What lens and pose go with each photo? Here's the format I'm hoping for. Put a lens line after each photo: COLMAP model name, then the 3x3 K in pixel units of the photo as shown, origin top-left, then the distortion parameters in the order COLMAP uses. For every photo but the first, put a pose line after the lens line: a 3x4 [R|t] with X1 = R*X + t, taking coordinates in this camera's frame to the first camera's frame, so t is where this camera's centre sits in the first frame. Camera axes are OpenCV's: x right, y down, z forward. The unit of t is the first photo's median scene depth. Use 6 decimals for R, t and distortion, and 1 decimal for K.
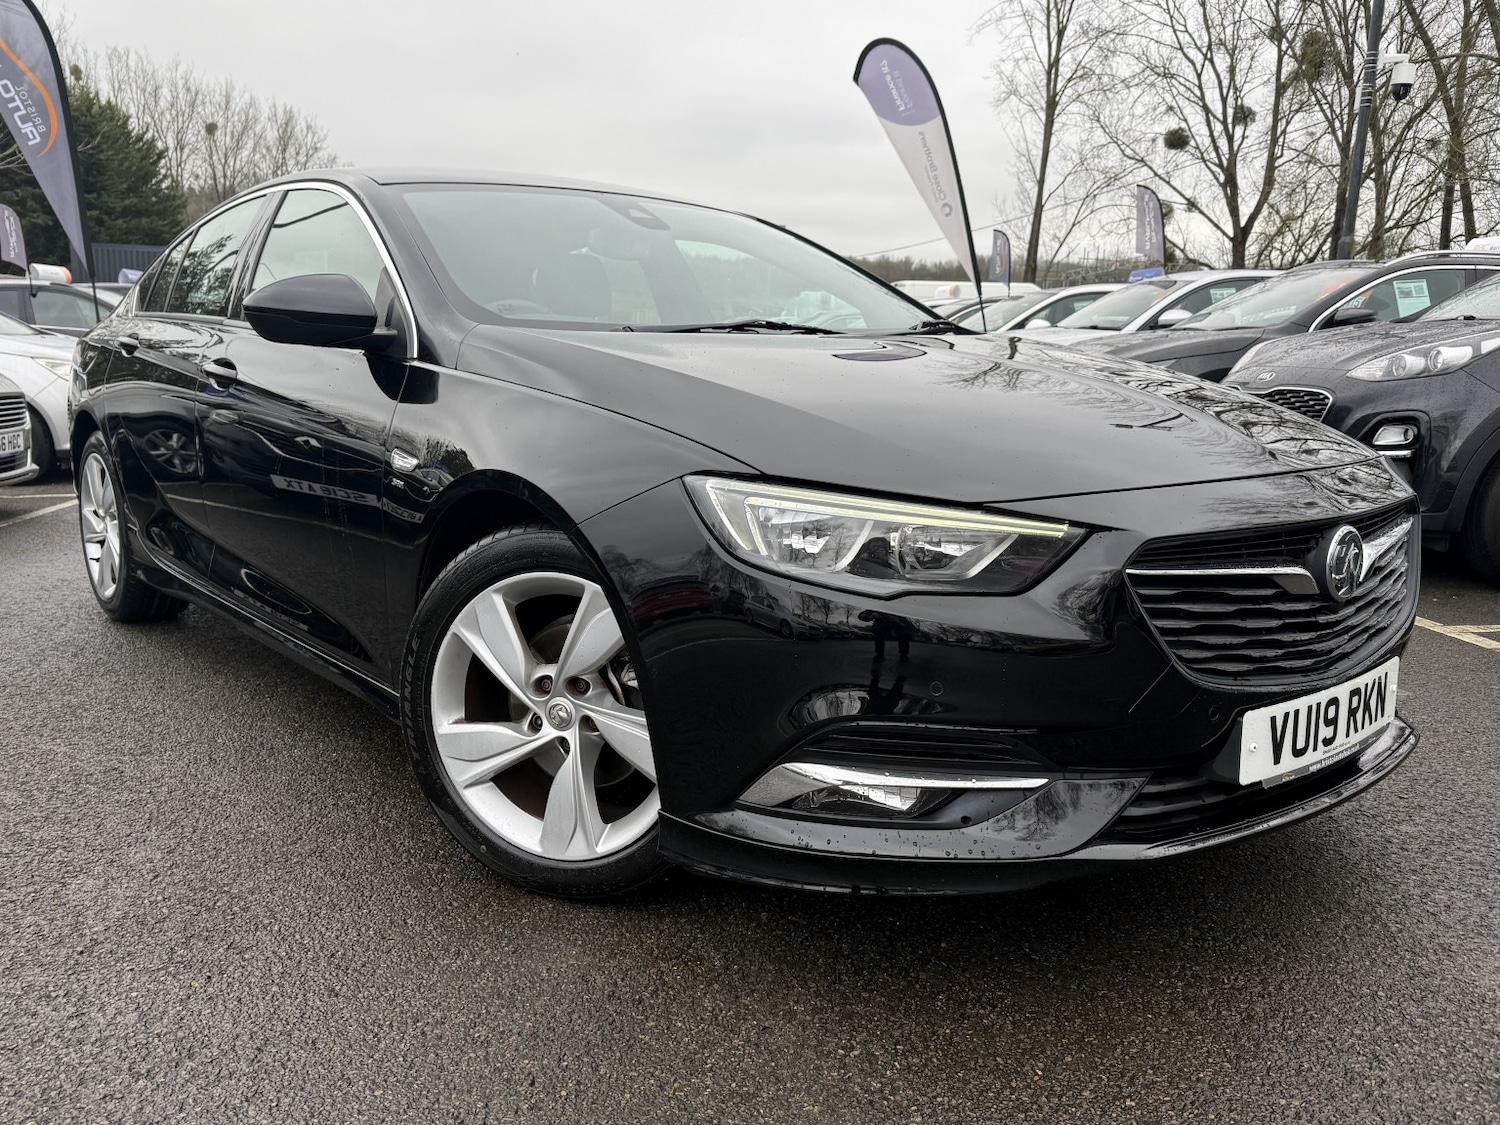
lens RADIAL K [[1255.2, 0, 750.9], [0, 1255.2, 565.9], [0, 0, 1]] dist [0.063048, -0.108615]
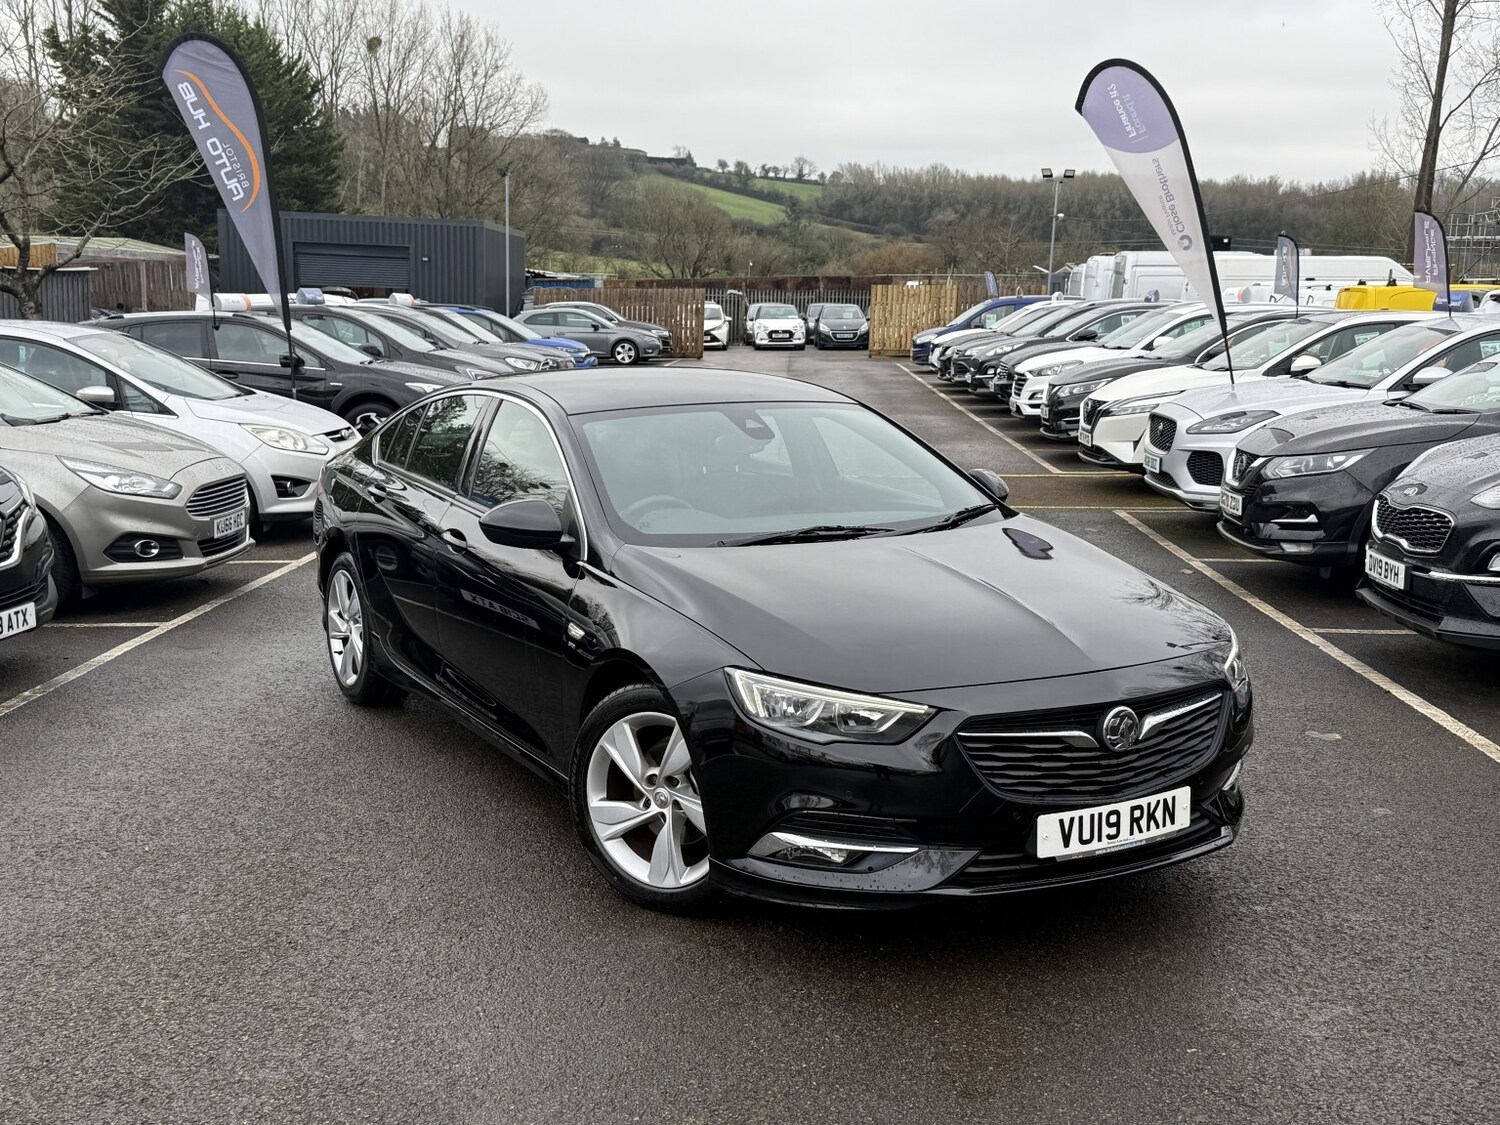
lens RADIAL K [[1669.8, 0, 754.4], [0, 1669.8, 566.4], [0, 0, 1]] dist [0.195672, -0.439169]
pose [[0.985092, 0.021709, -0.170651, 0.136512], [-0.024474, 0.999601, -0.014117, -0.063762], [0.170277, 0.018083, 0.985230, -0.467303]]
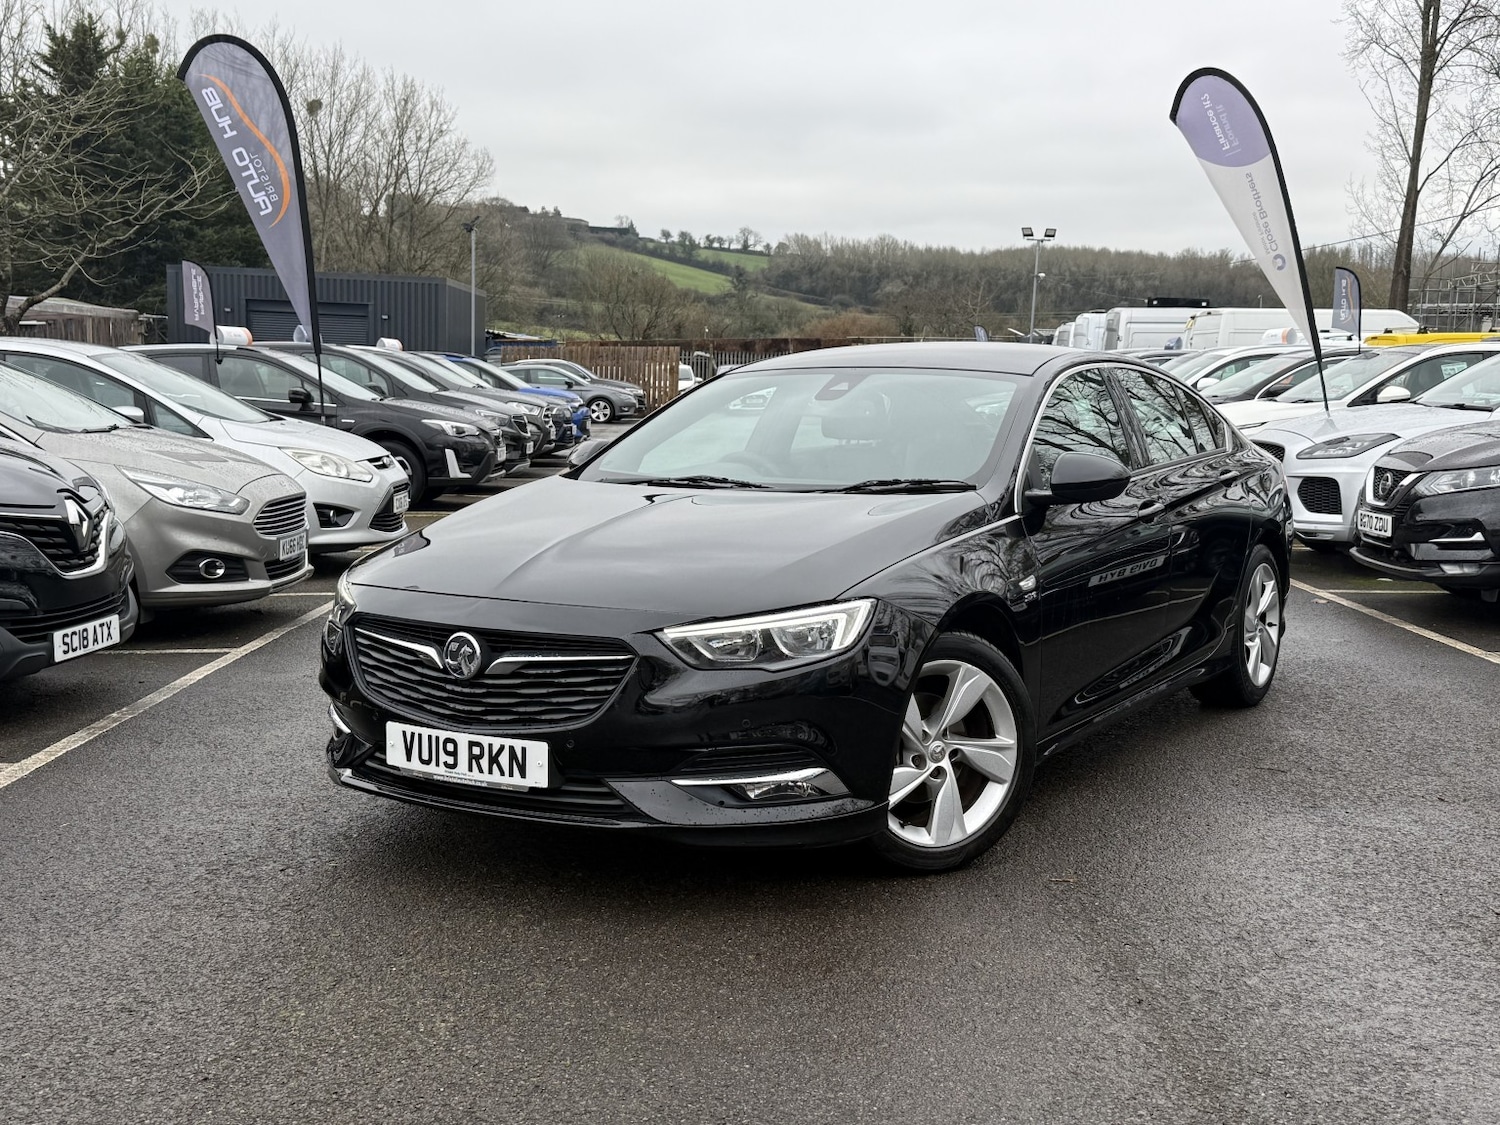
lens RADIAL K [[1723.2, 0, 744.8], [0, 1723.2, 562.4], [0, 0, 1]] dist [0.199092, -0.463069]
pose [[0.989814, 0.012454, -0.141820, -0.055429], [-0.021694, 0.997727, -0.063796, -0.003838], [0.140703, 0.066222, 0.987835, -0.391970]]
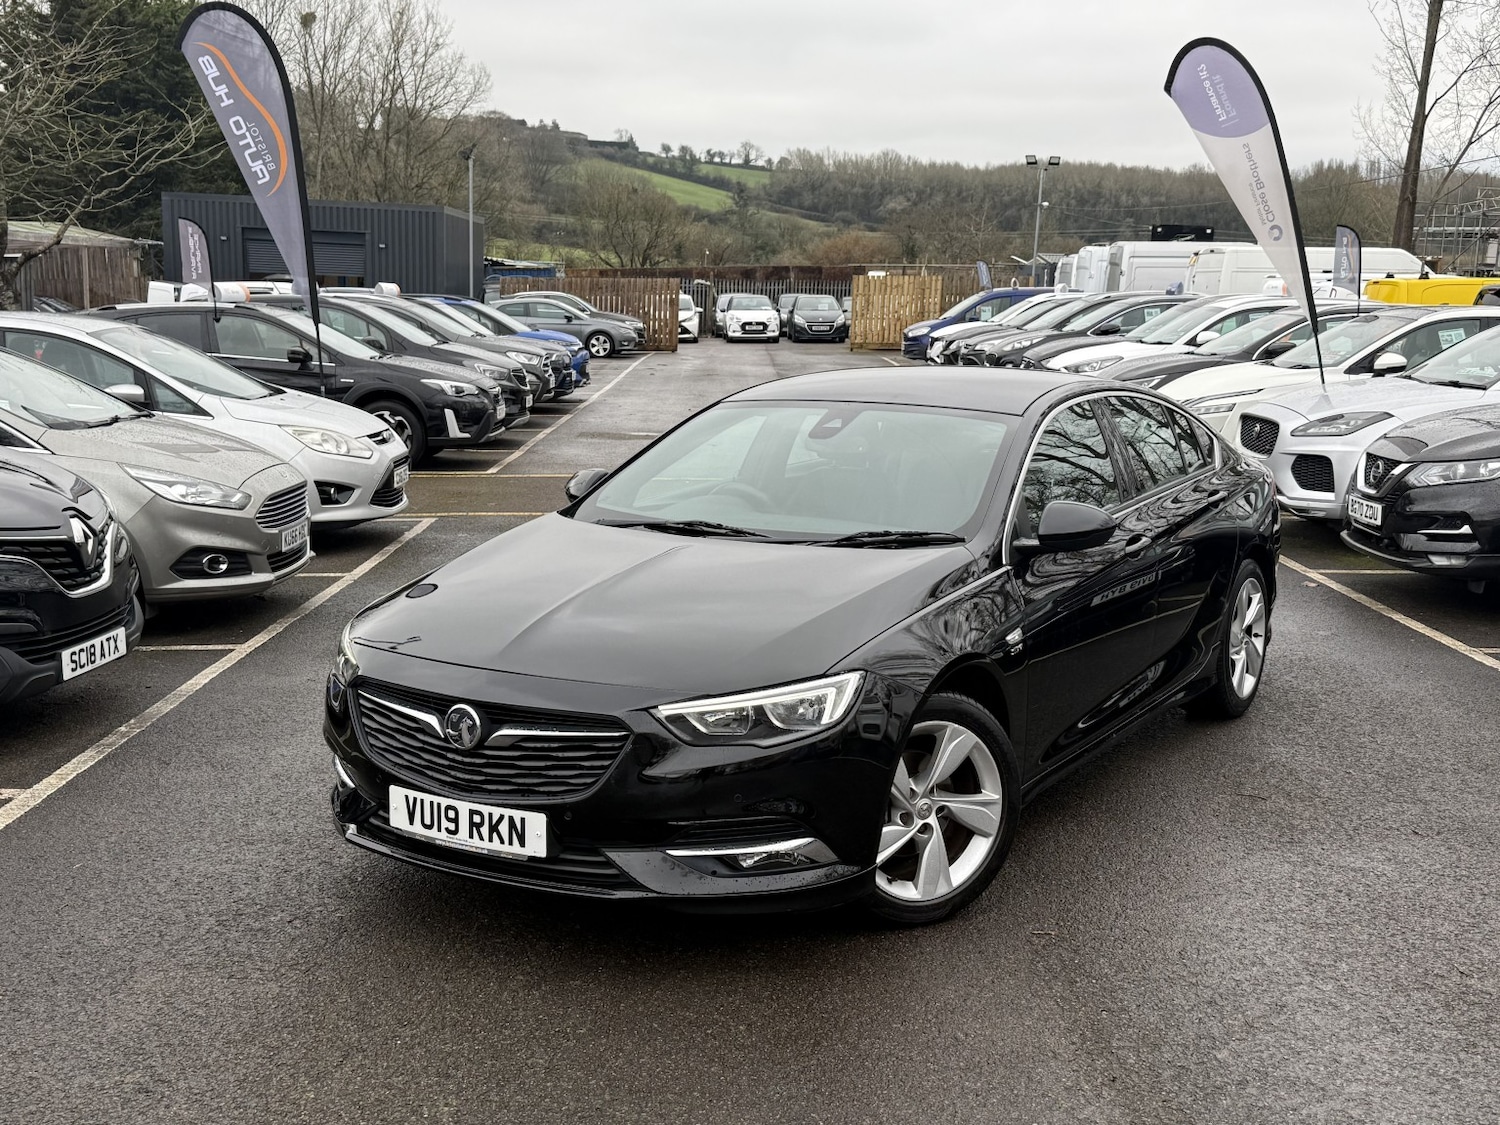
lens RADIAL K [[1723.2, 0, 749.2], [0, 1723.2, 571.8], [0, 0, 1]] dist [0.201828, -0.467863]
pose [[0.990060, 0.021006, -0.139066, -0.049482], [-0.022742, 0.999682, -0.010905, -0.077564], [0.138793, 0.013959, 0.990223, -0.415925]]
